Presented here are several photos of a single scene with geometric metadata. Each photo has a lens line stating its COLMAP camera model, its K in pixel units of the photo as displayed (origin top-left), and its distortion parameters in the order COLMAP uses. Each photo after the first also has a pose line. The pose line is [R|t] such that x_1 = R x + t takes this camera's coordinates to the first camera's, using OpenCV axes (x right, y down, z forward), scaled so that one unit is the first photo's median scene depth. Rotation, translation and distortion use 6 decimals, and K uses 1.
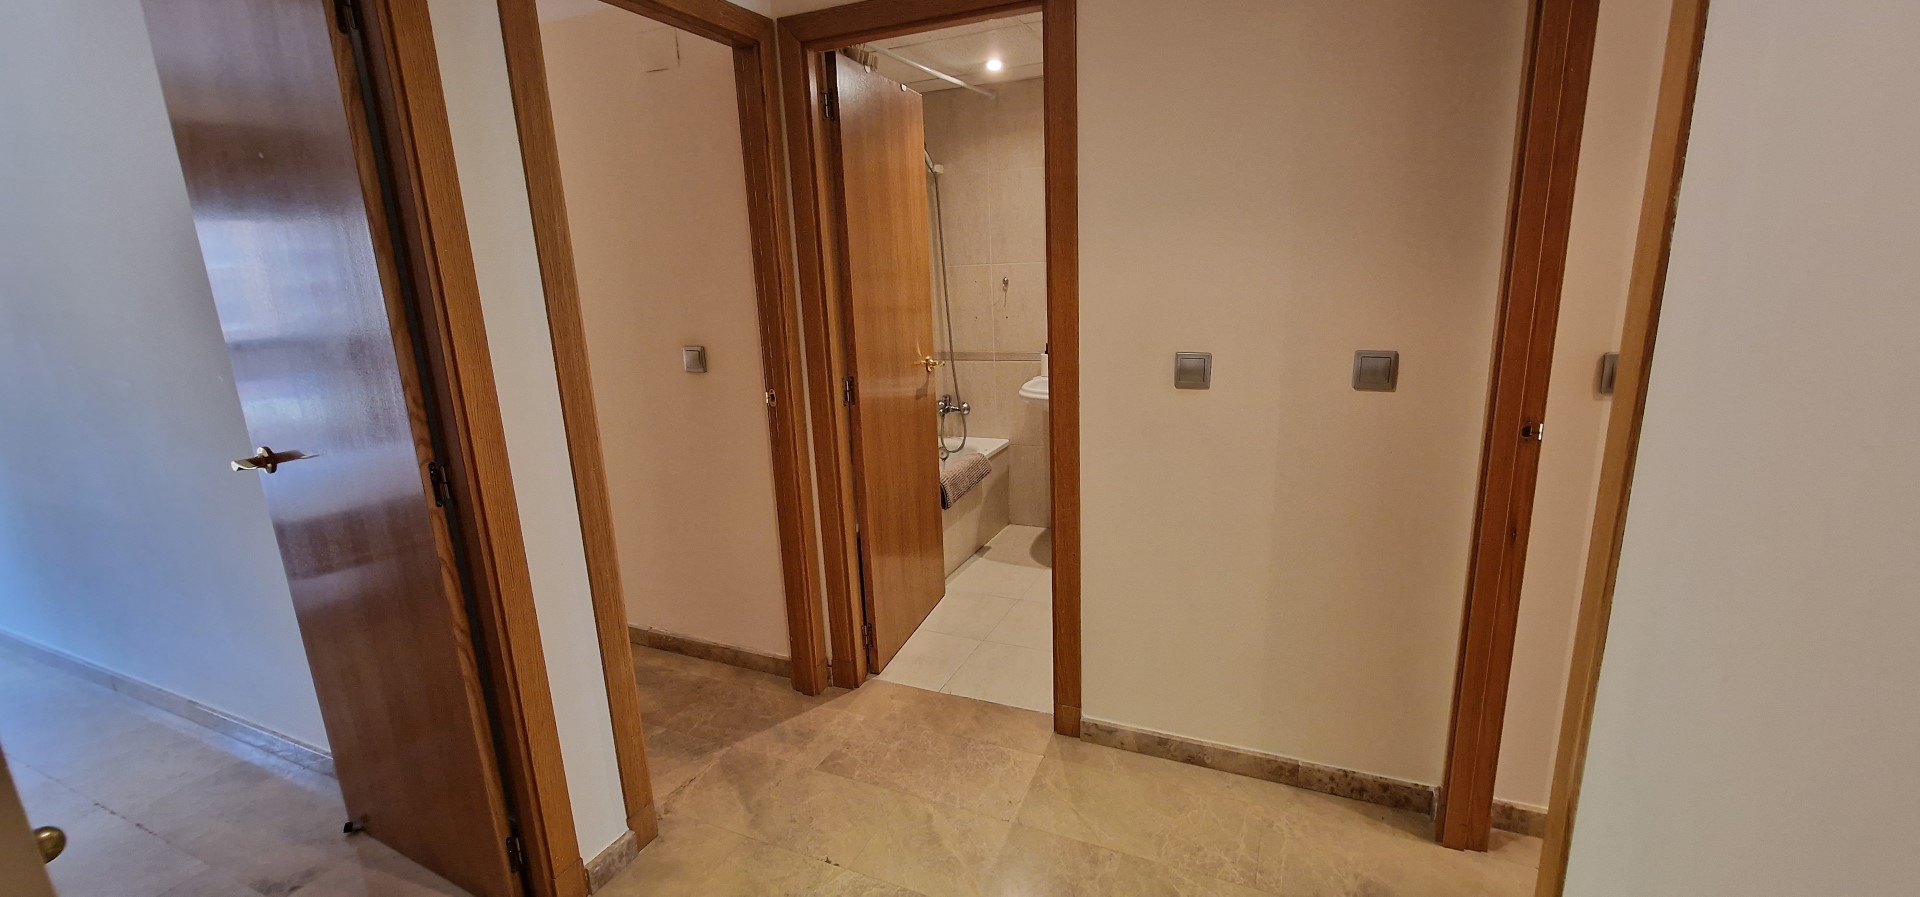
lens RADIAL K [[788.3, 0, 955.3], [0, 788.3, 451.2], [0, 0, 1]] dist [0.003546, -0.002981]
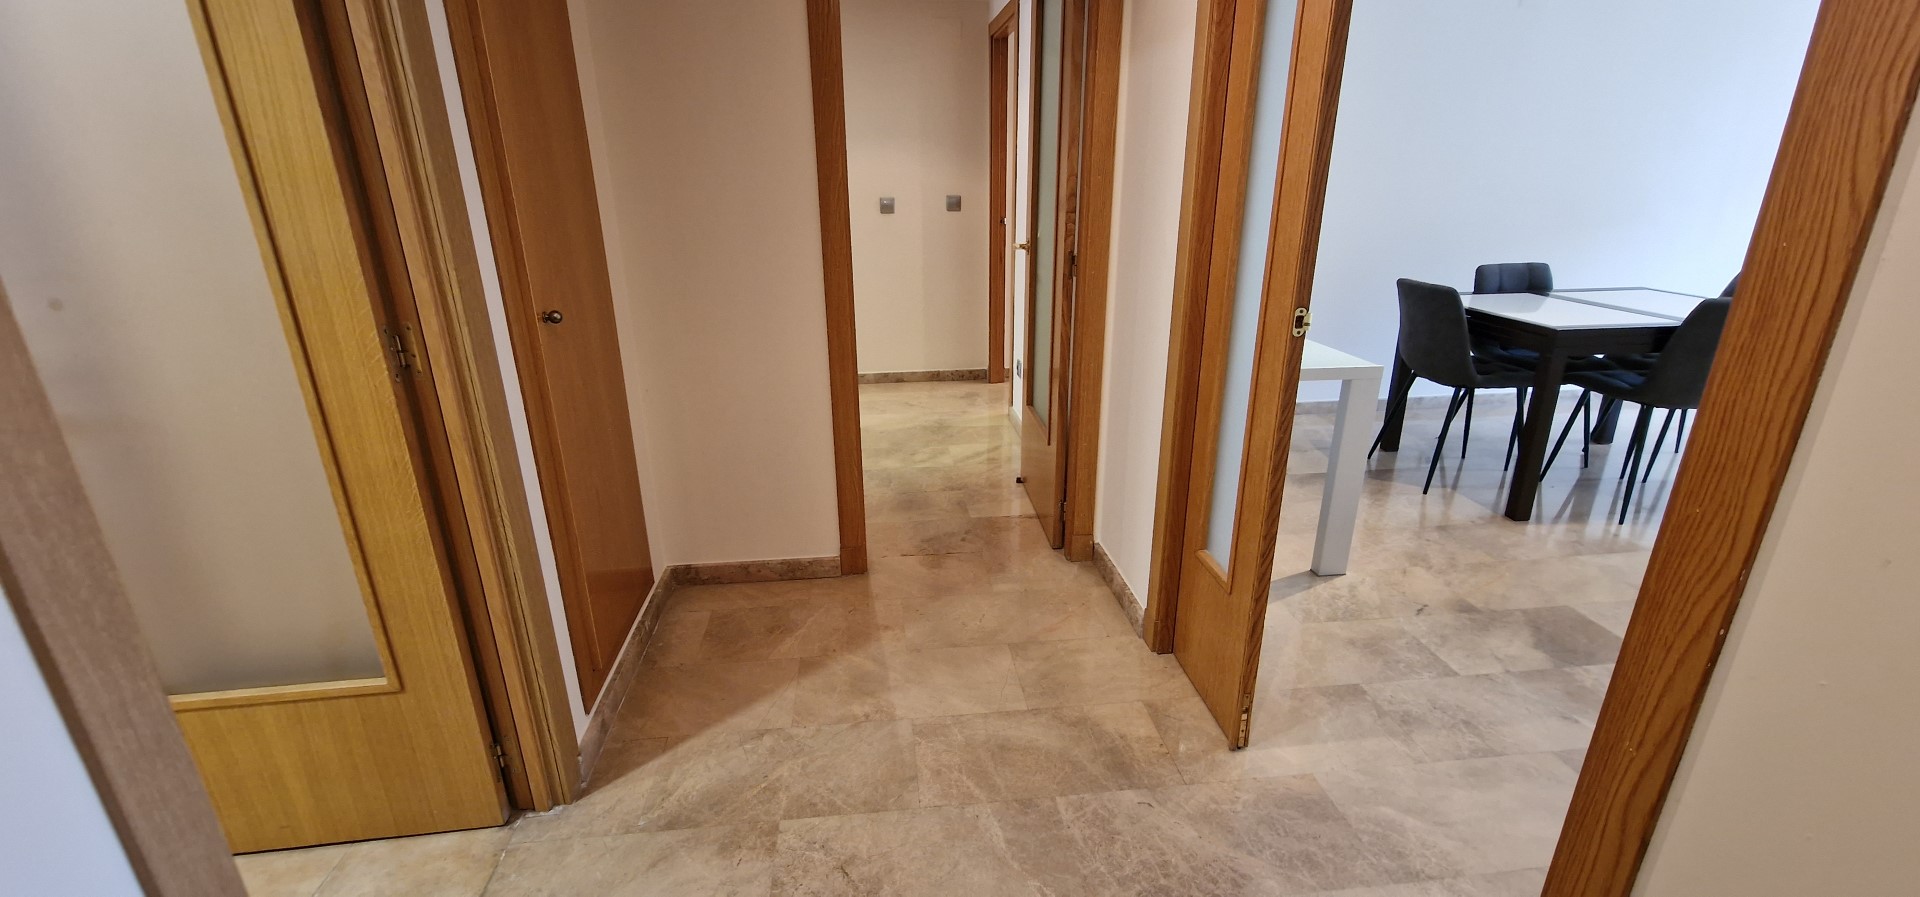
lens RADIAL K [[788.3, 0, 955.3], [0, 788.3, 451.2], [0, 0, 1]] dist [0.003546, -0.002981]
pose [[0.861220, -0.141513, 0.488133, -0.722279], [0.093546, 0.988182, 0.121435, 0.329352], [-0.499548, -0.058919, 0.864280, -1.109867]]
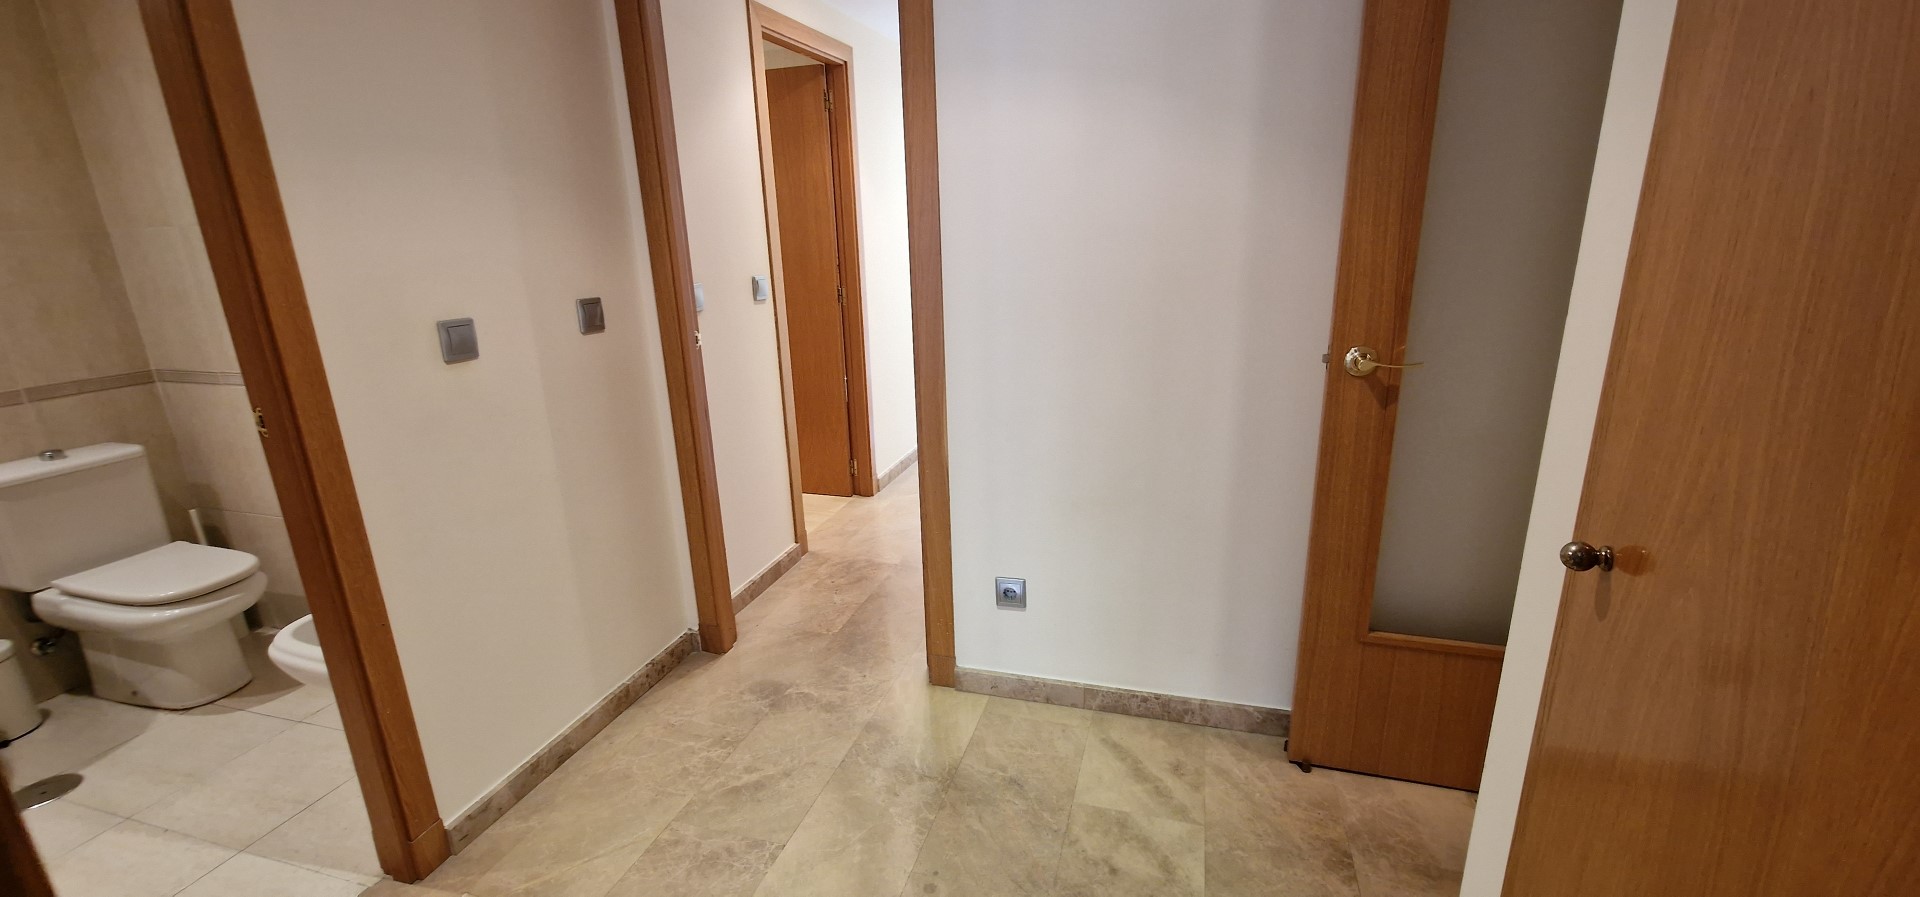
lens RADIAL K [[788.3, 0, 955.3], [0, 788.3, 451.2], [0, 0, 1]] dist [0.003546, -0.002981]
pose [[-0.120712, -0.237362, 0.963892, -0.562967], [0.266025, 0.927742, 0.261775, -0.064026], [-0.956378, 0.288019, -0.048846, 0.497073]]
